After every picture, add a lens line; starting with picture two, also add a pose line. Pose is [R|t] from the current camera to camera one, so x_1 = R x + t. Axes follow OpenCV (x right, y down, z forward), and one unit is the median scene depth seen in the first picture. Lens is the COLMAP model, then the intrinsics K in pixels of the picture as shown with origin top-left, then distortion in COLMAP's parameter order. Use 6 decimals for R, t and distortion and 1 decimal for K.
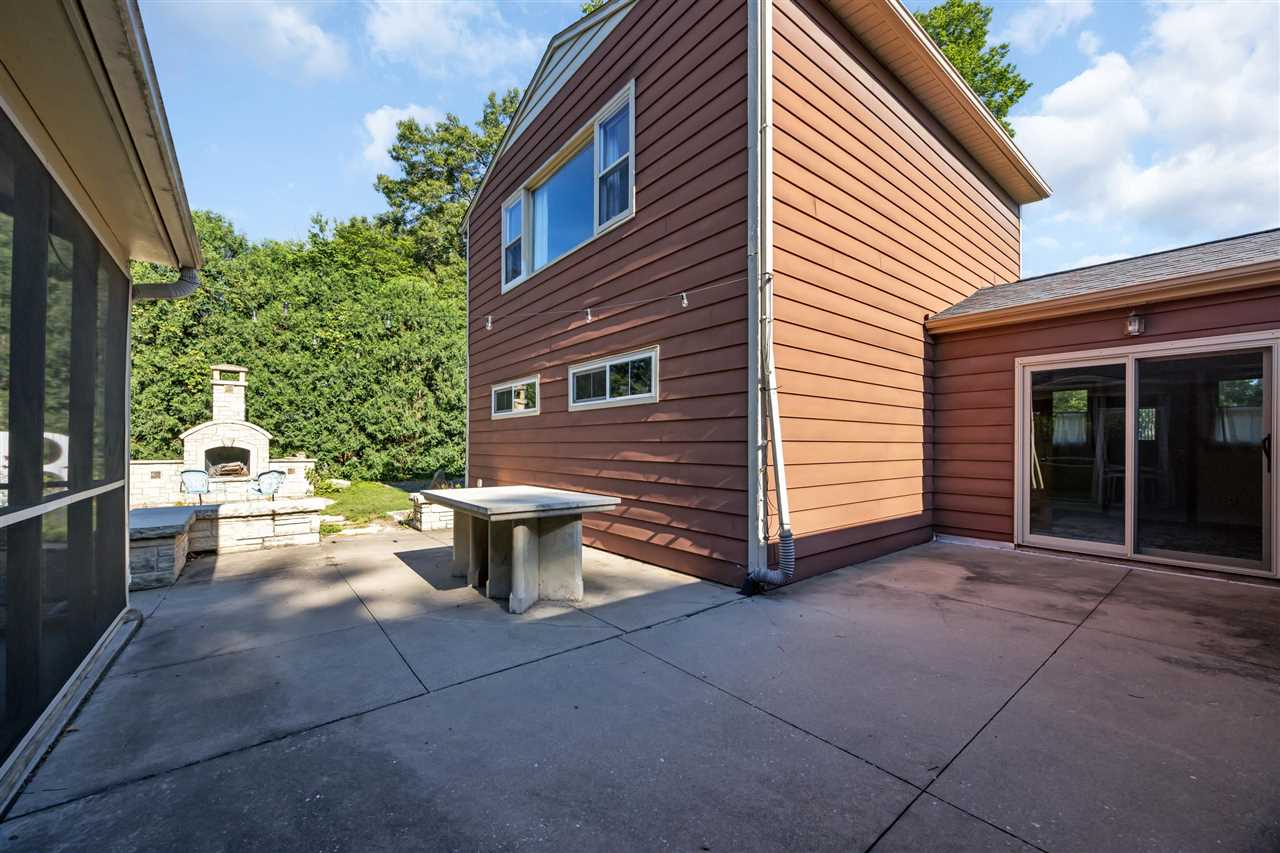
lens RADIAL K [[494.5, 0, 642.7], [0, 494.5, 443.9], [0, 0, 1]] dist [-0.001597, -0.000337]
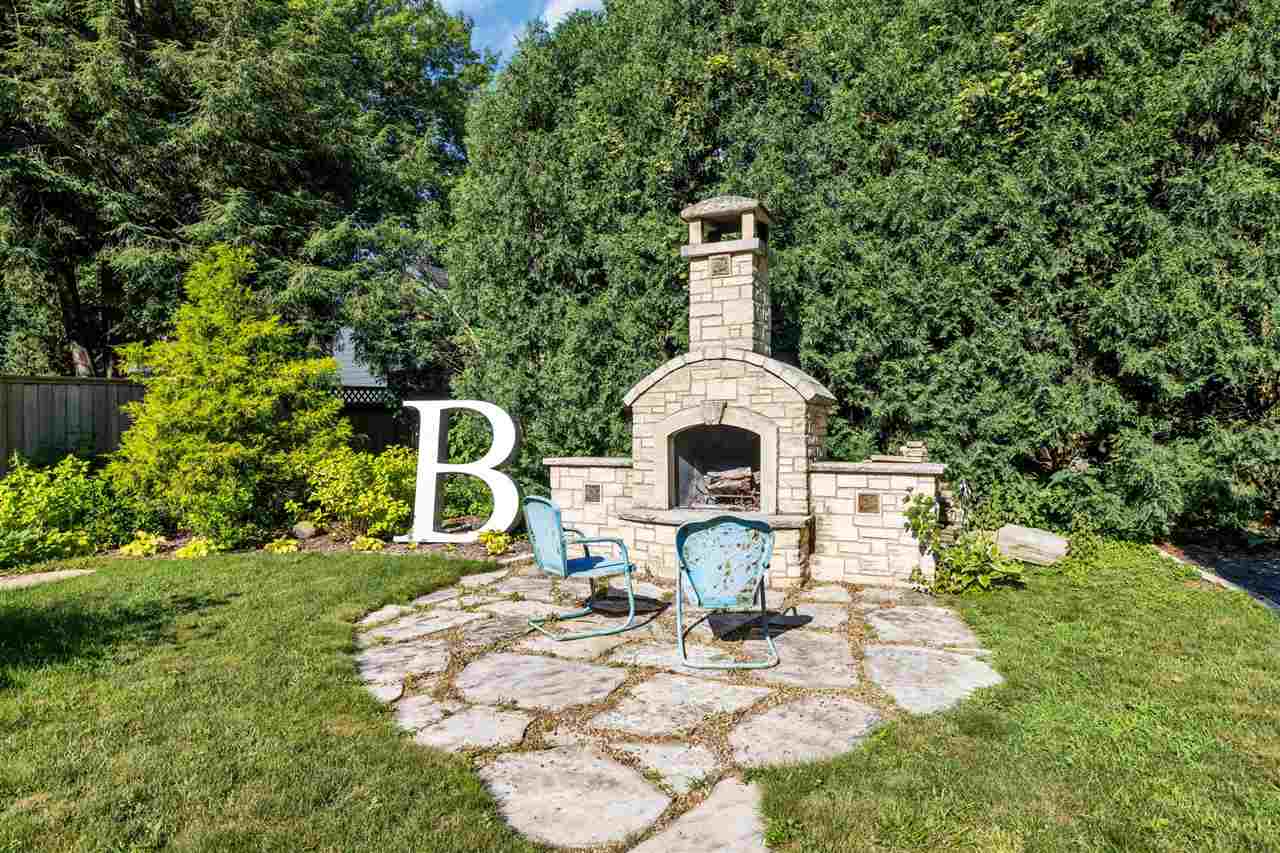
lens RADIAL K [[709.3, 0, 640.0], [0, 709.3, 426.5], [0, 0, 1]] dist [0.000261, -0.000115]
pose [[0.451986, -0.009202, -0.891978, -0.361356], [0.007551, 0.999950, -0.006490, 0.008644], [0.891993, -0.003802, 0.452033, 0.640835]]
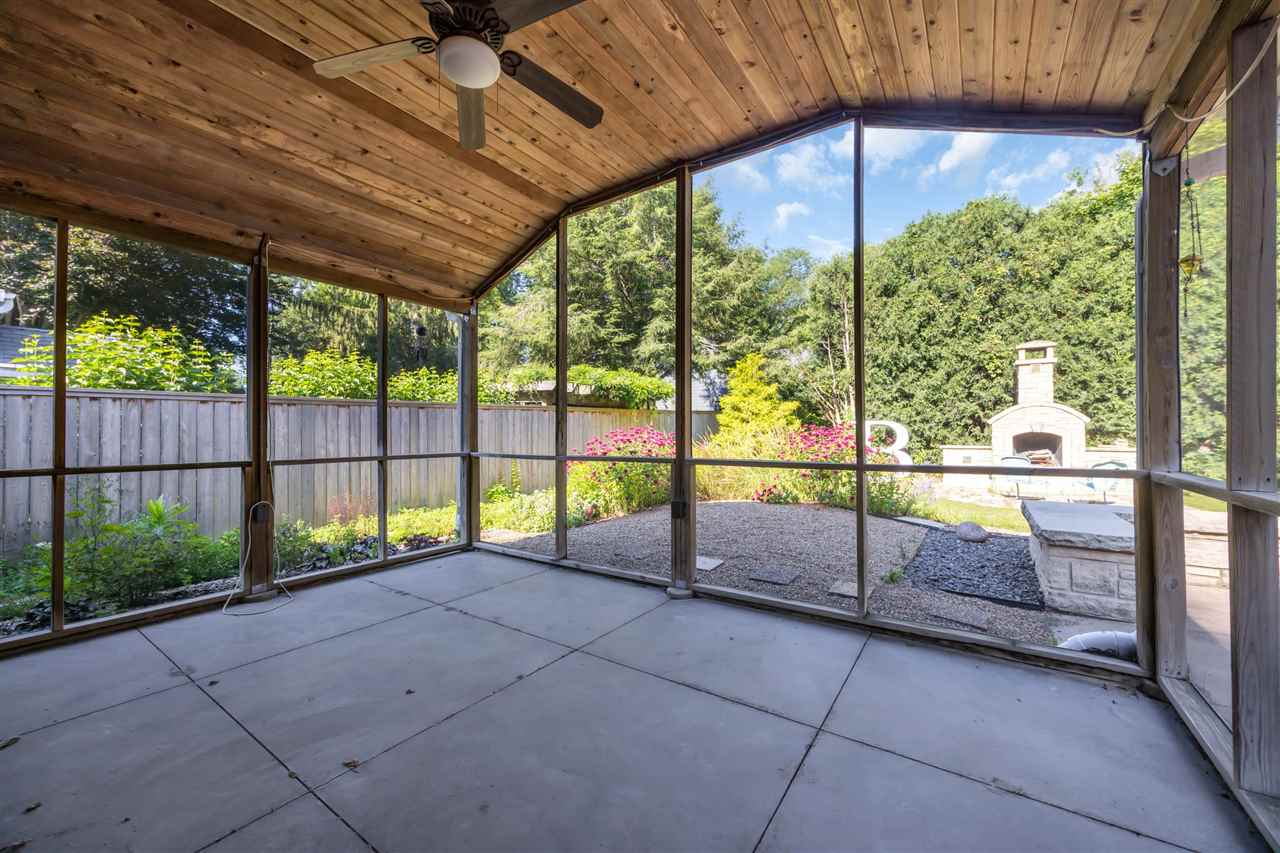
lens RADIAL K [[487.9, 0, 638.0], [0, 487.9, 429.1], [0, 0, 1]] dist [-0.002201, -0.000449]
pose [[0.286378, -0.011592, -0.958047, -0.176092], [0.003926, 0.999933, -0.010926, 0.006248], [0.958109, -0.000633, 0.286404, 0.045323]]
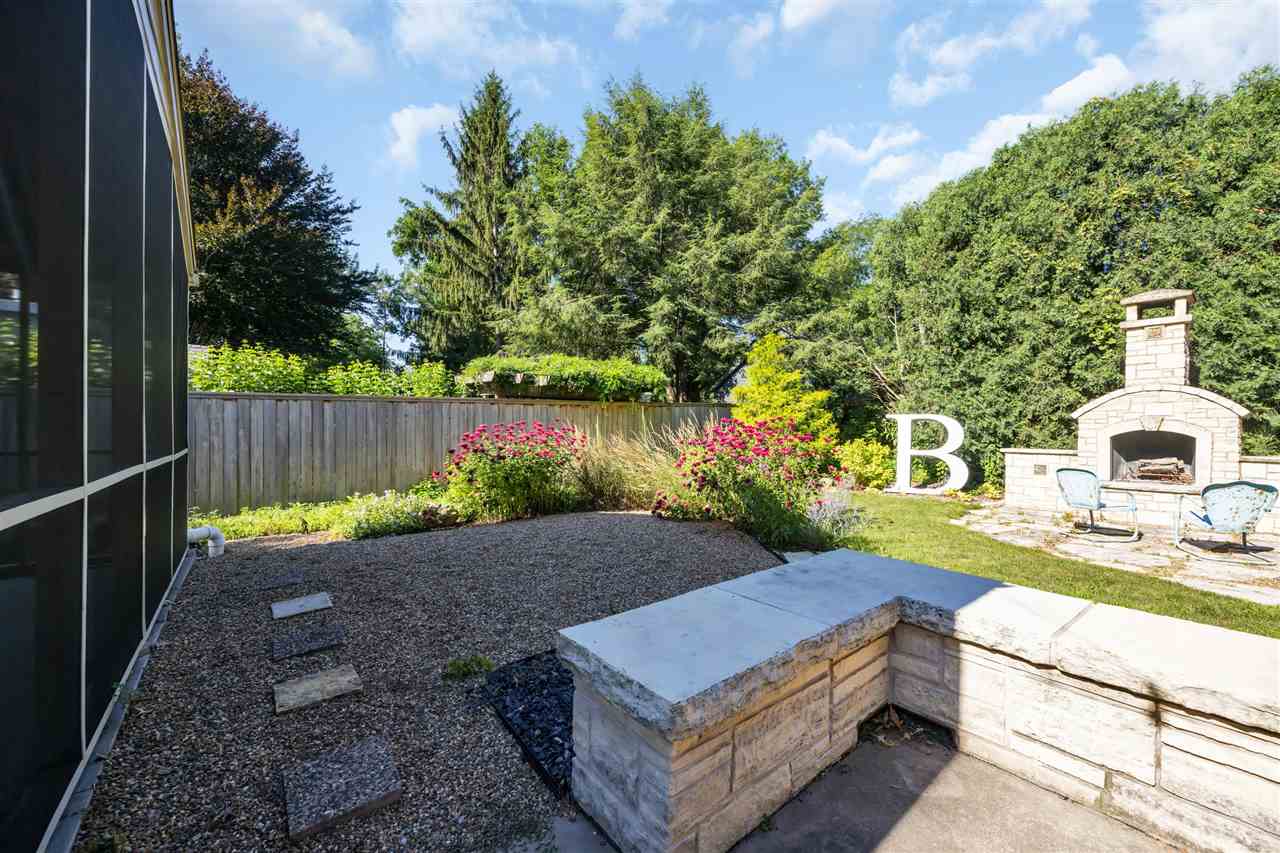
lens RADIAL K [[487.9, 0, 638.0], [0, 487.9, 429.1], [0, 0, 1]] dist [-0.002201, -0.000449]
pose [[0.004367, -0.000762, -0.999990, -0.236767], [-0.003837, 0.999992, -0.000779, 0.005578], [0.999983, 0.003841, 0.004364, 0.346472]]
